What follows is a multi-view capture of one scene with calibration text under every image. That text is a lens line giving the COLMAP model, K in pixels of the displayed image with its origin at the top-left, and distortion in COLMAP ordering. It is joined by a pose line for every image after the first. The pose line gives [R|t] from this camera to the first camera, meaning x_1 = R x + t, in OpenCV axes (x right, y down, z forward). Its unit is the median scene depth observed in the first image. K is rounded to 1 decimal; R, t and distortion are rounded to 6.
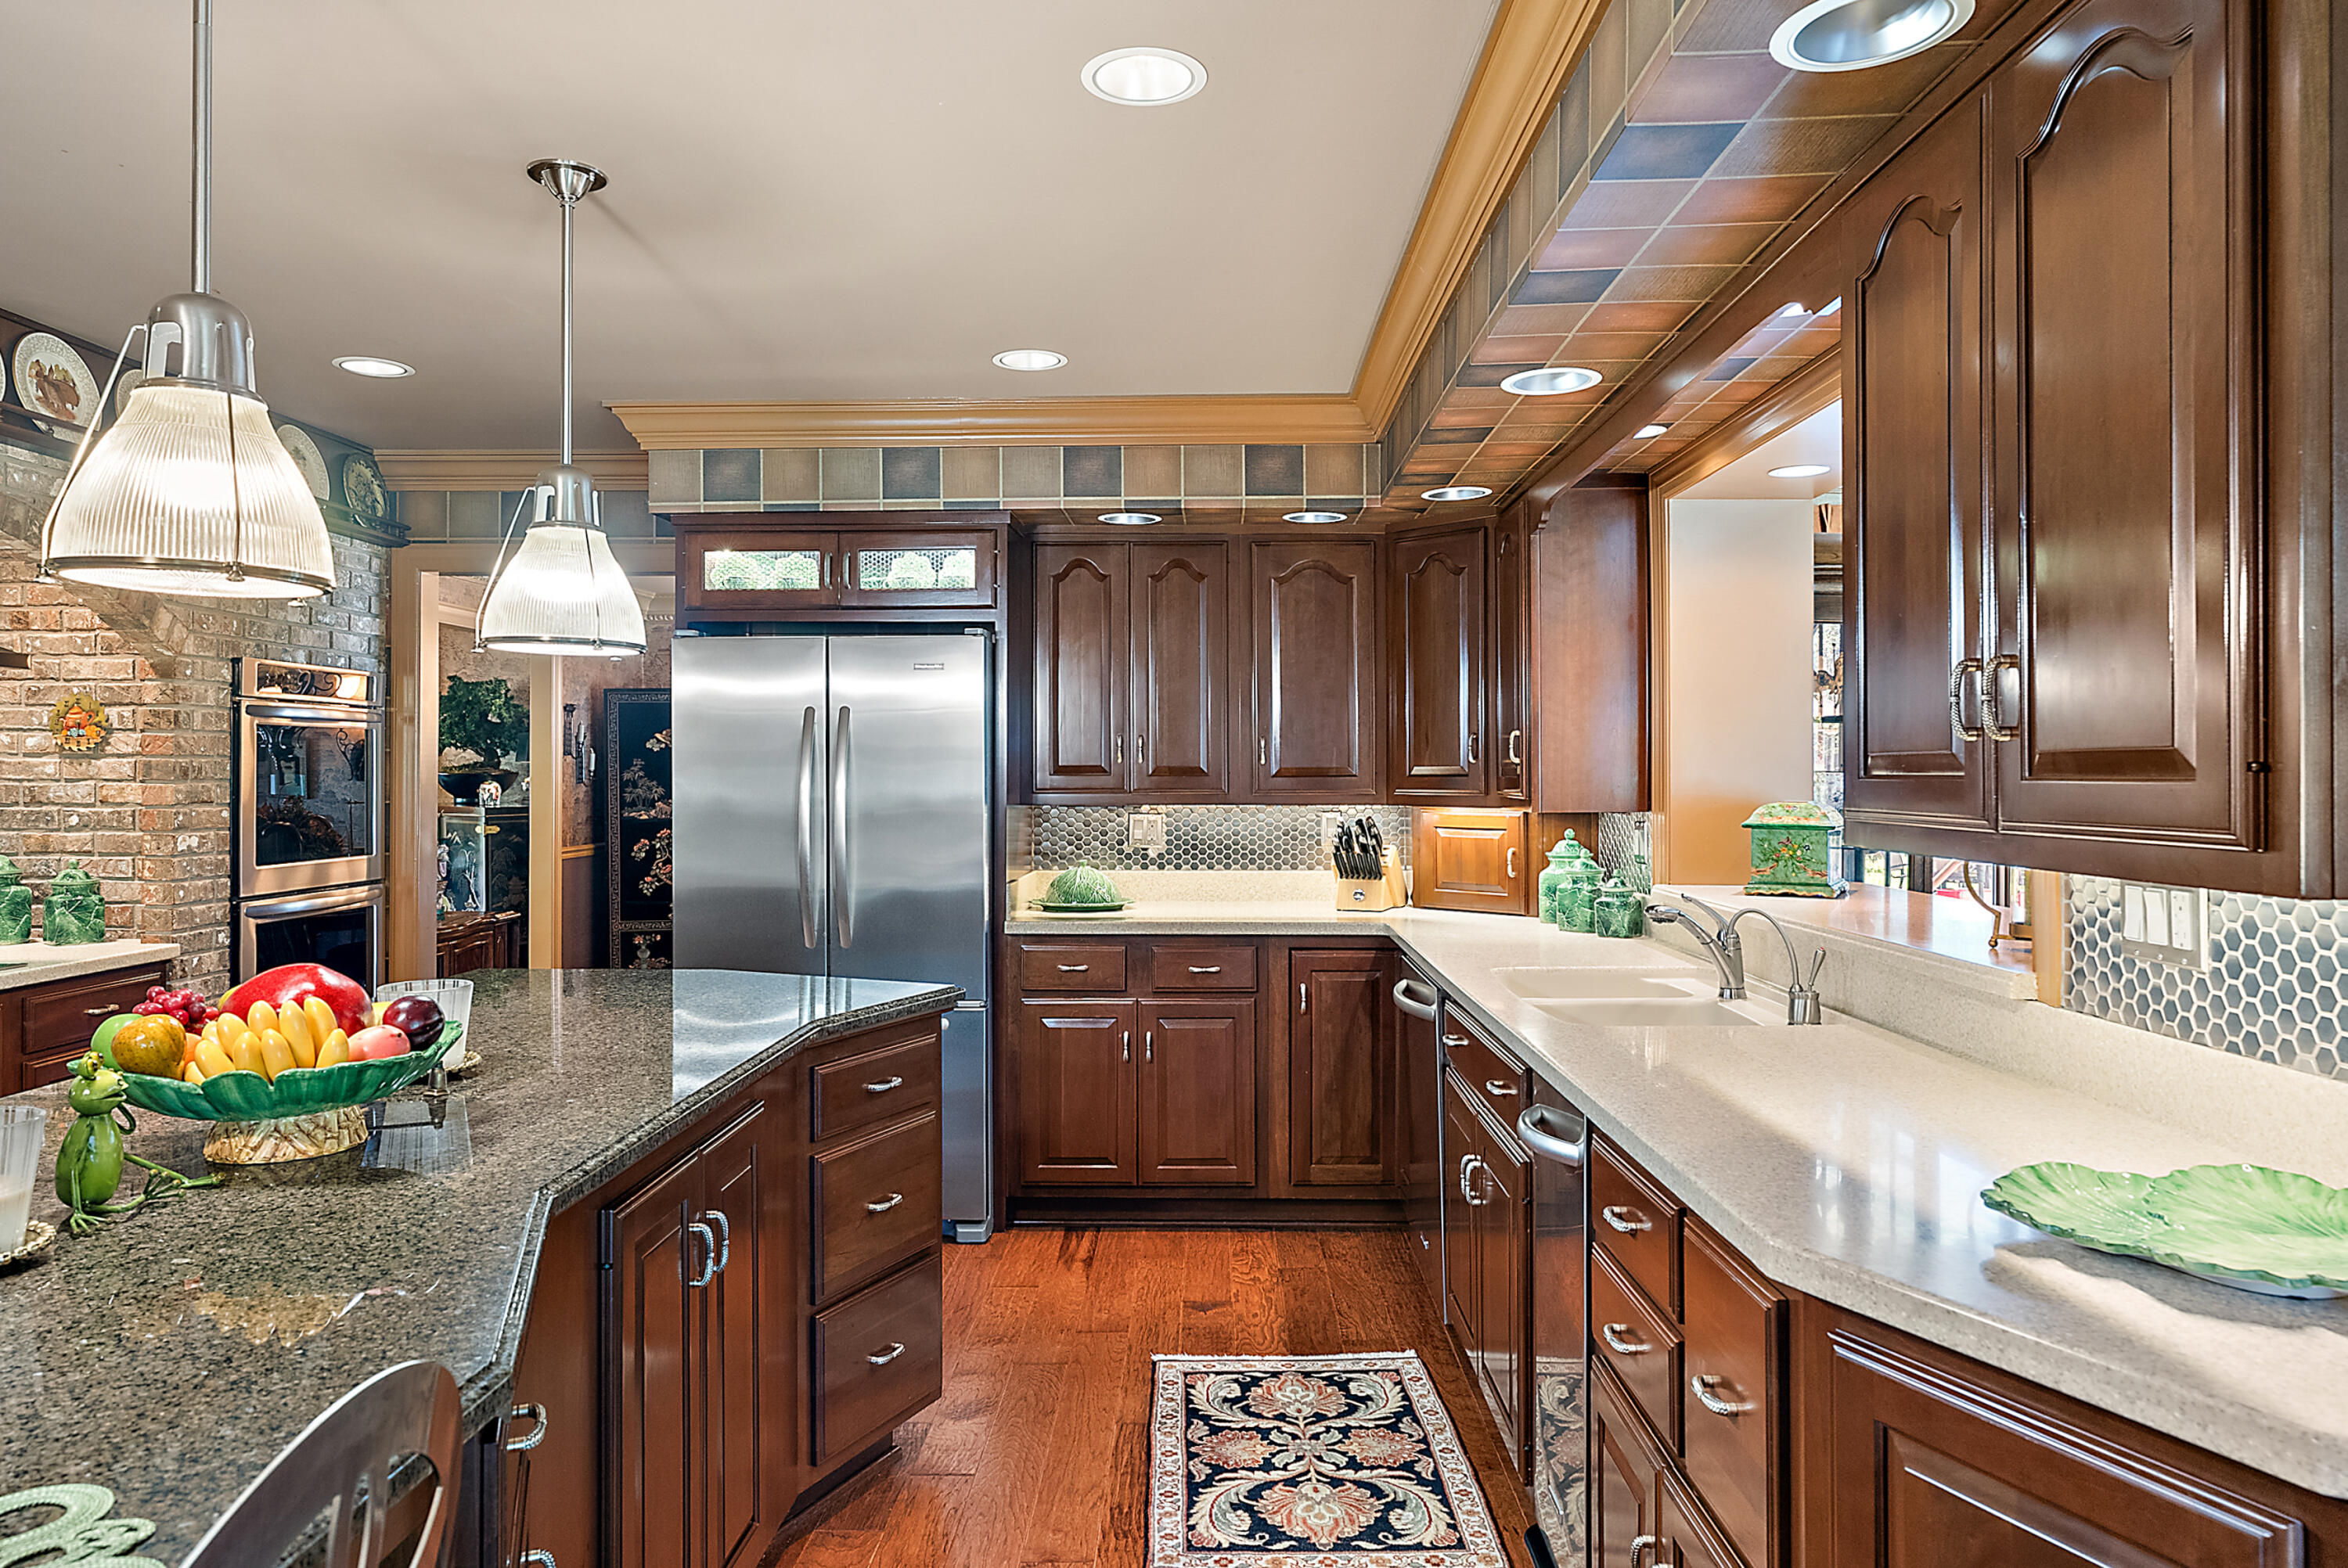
lens RADIAL K [[1520.4, 0, 1176.9], [0, 1520.4, 766.1], [0, 0, 1]] dist [0.003184, -0.002608]
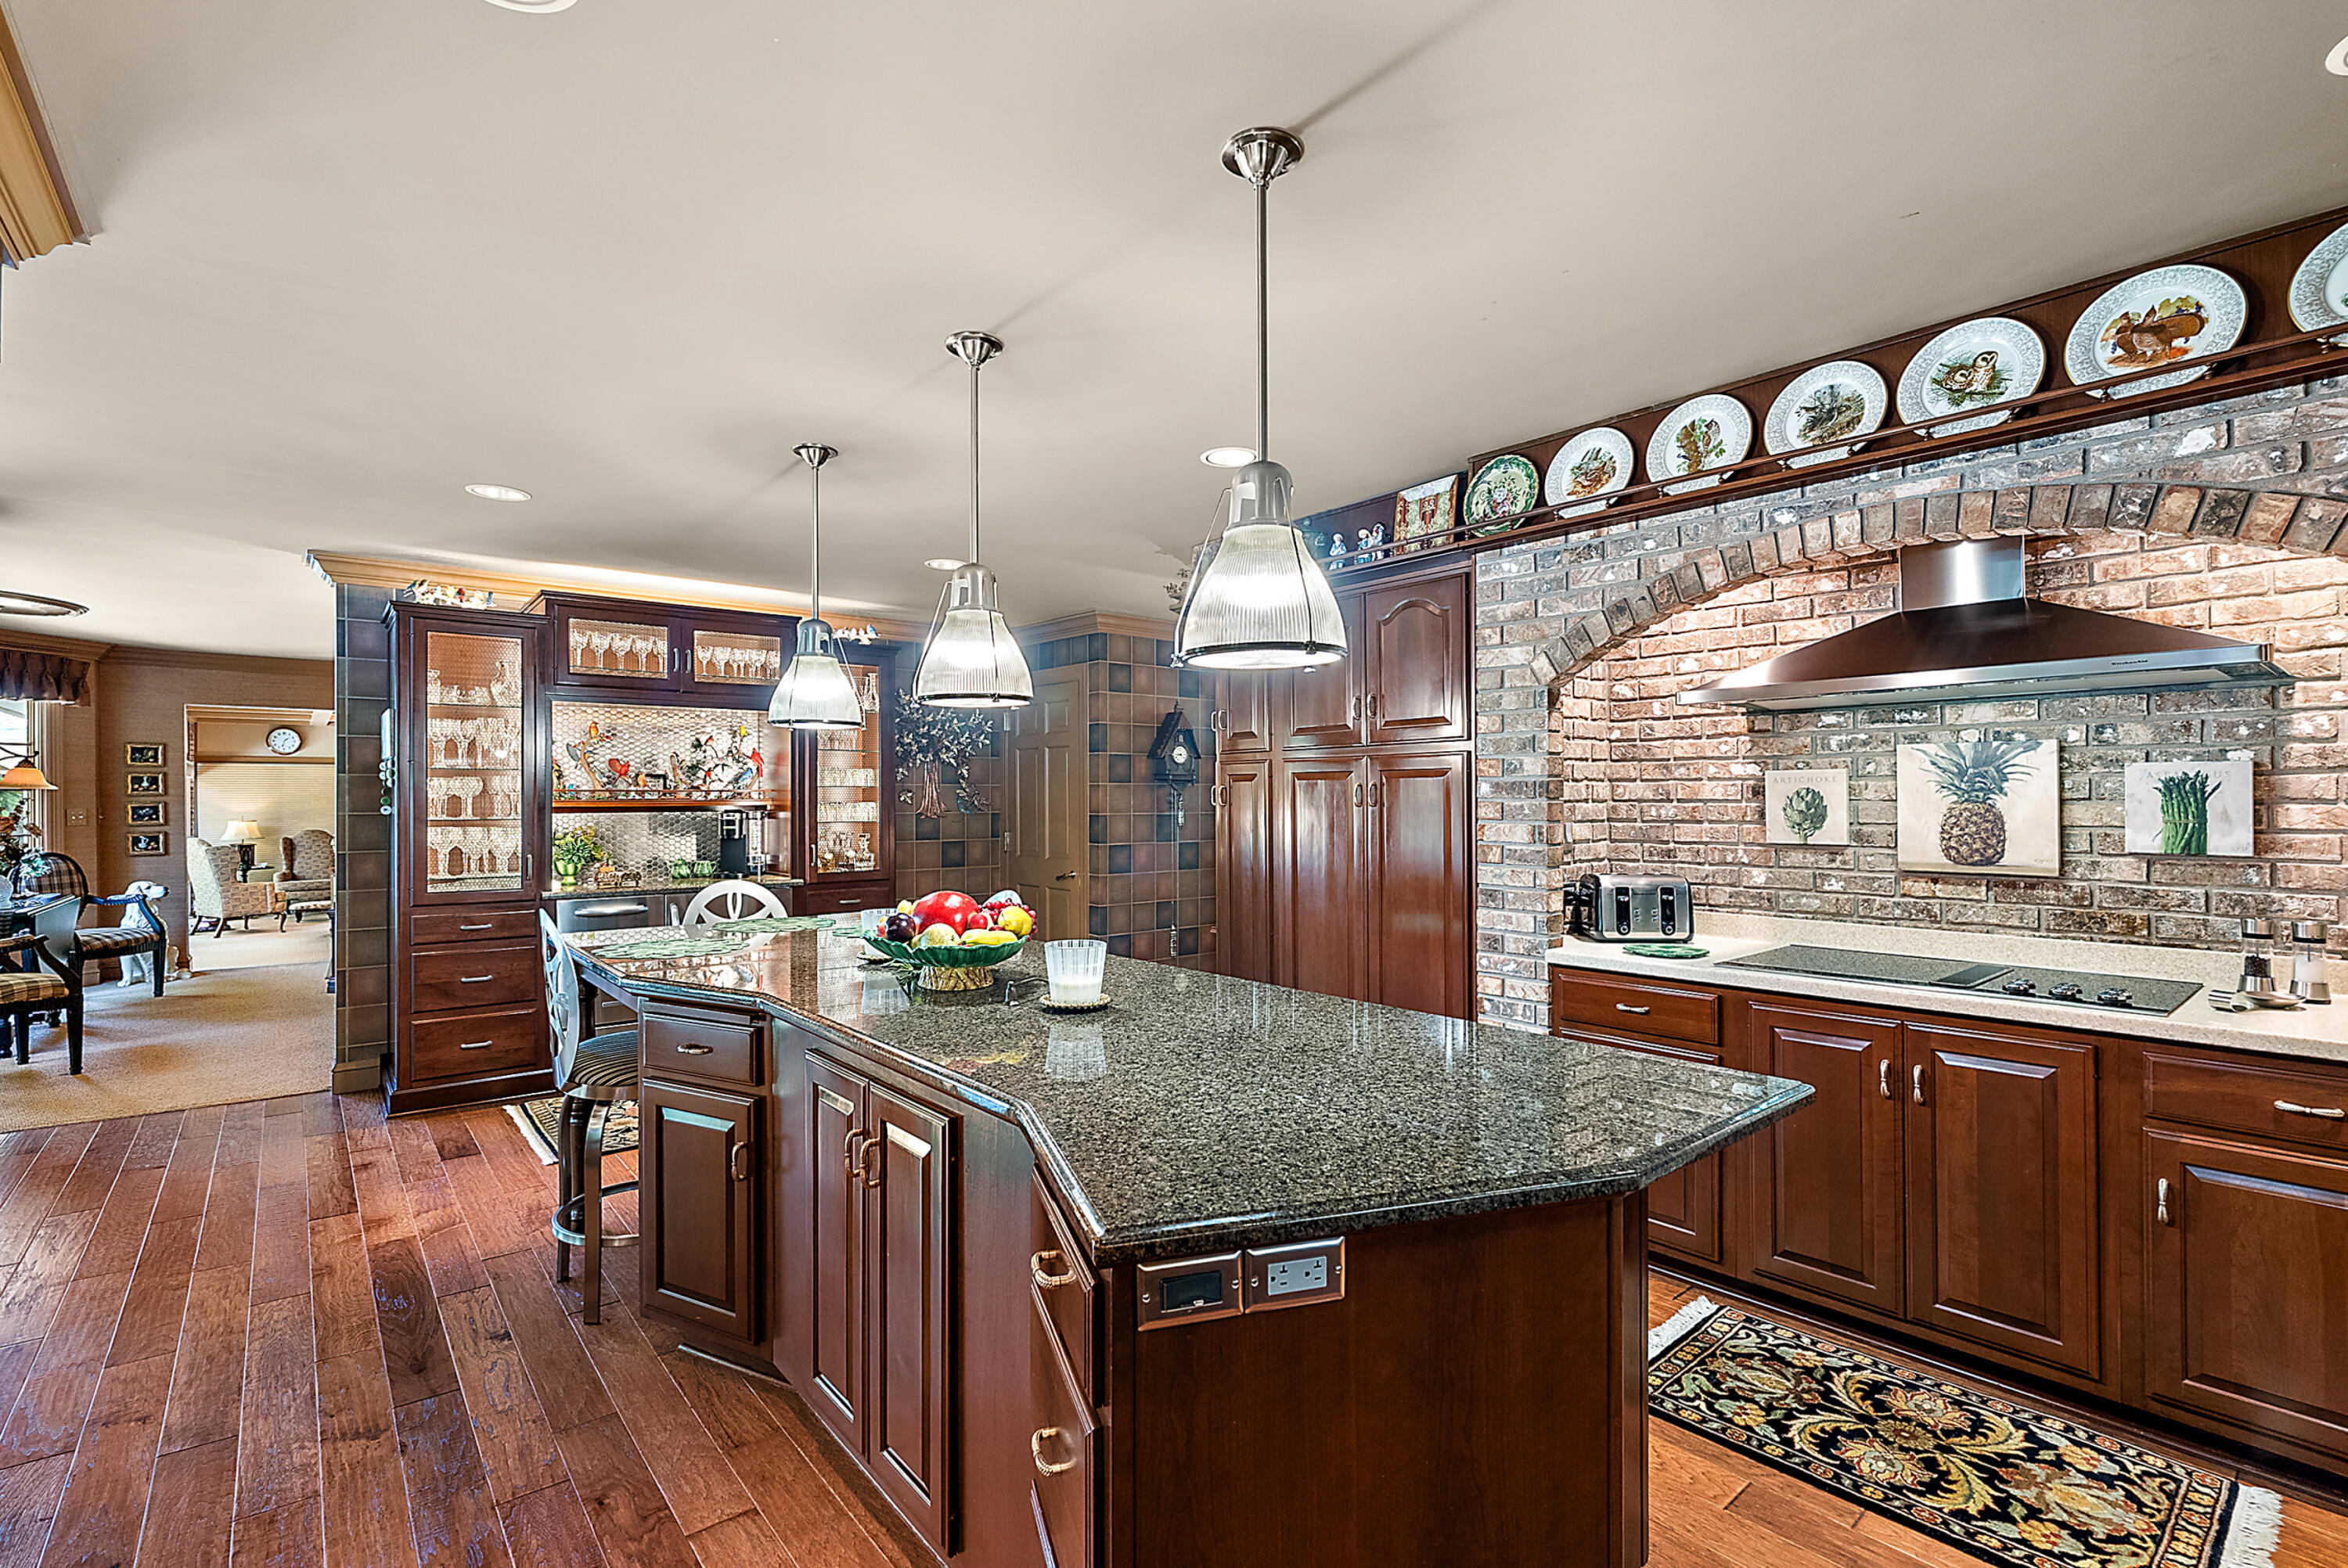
lens RADIAL K [[1068.5, 0, 1185.5], [0, 1068.5, 792.2], [0, 0, 1]] dist [-0.006329, 0.001647]
pose [[-0.748173, -0.001482, -0.663503, 0.042179], [0.006108, 0.999940, -0.009120, 0.006330], [0.663476, -0.010876, -0.748118, 0.897131]]
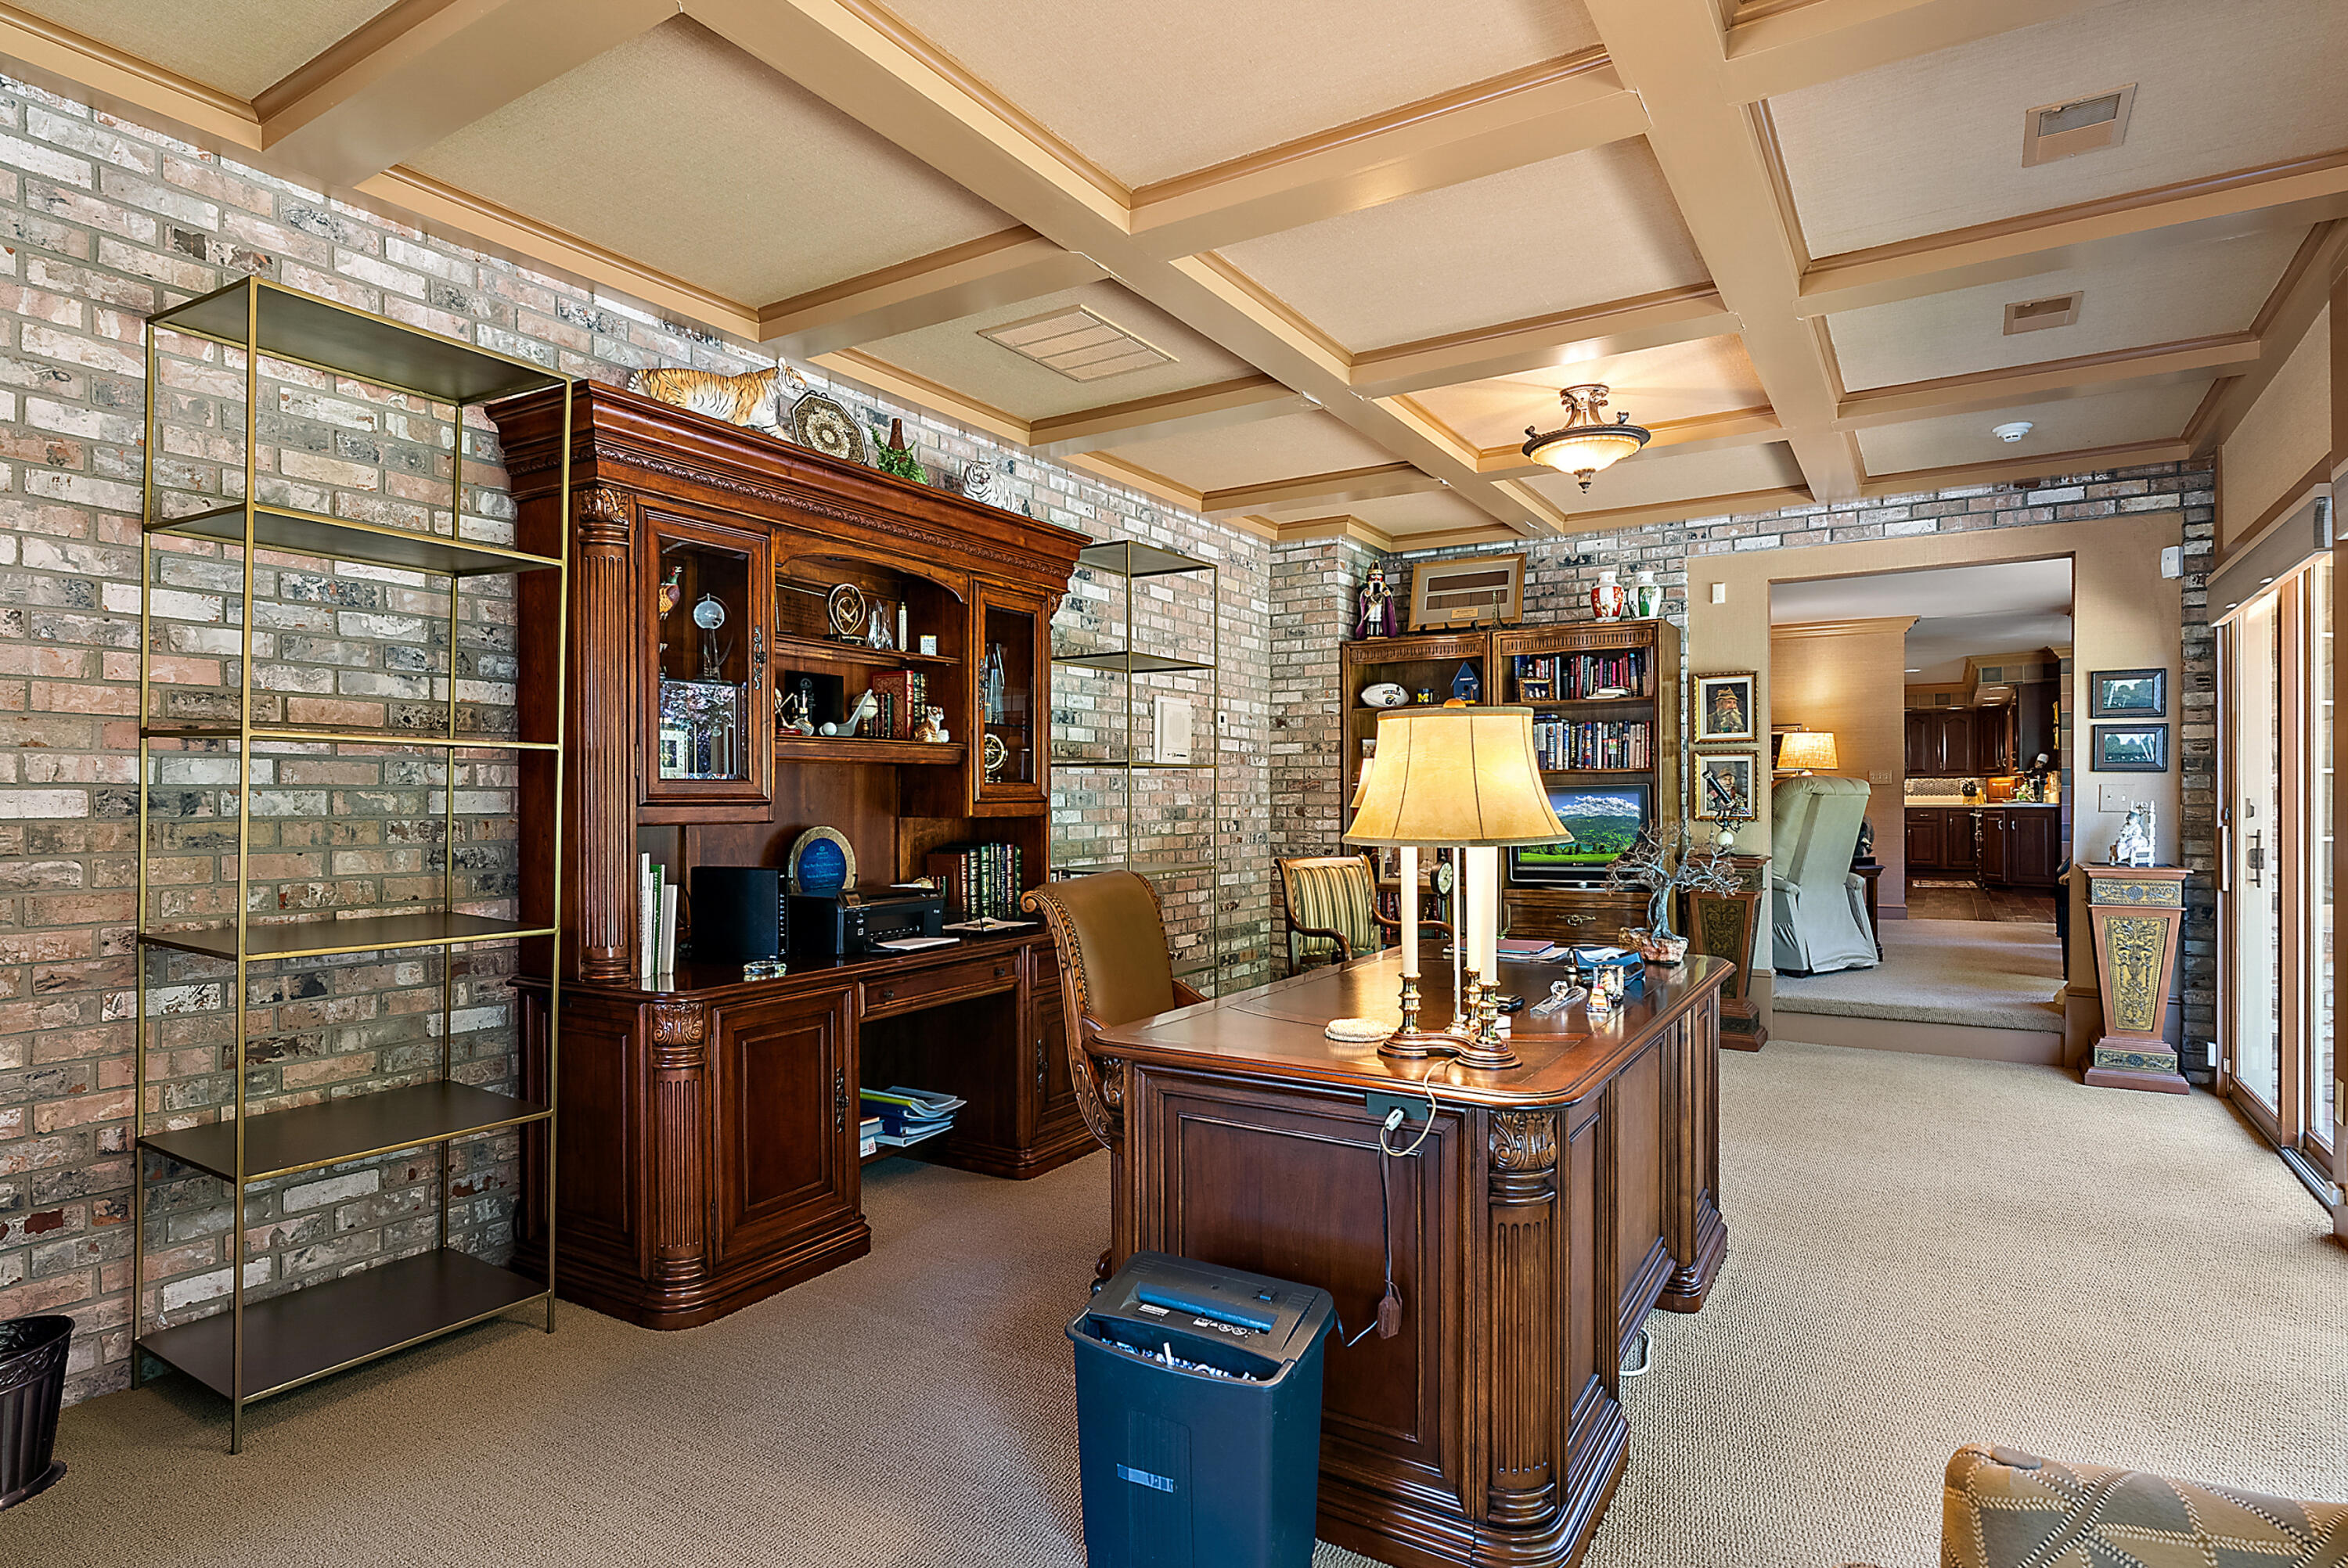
lens RADIAL K [[1276.8, 0, 1182.7], [0, 1276.8, 790.9], [0, 0, 1]] dist [-0.005082, -0.000183]
pose [[0.868917, -0.002812, -0.494951, -0.023097], [0.002280, 0.999996, -0.001679, 0.065612], [0.494953, 0.000330, 0.868919, -3.249181]]
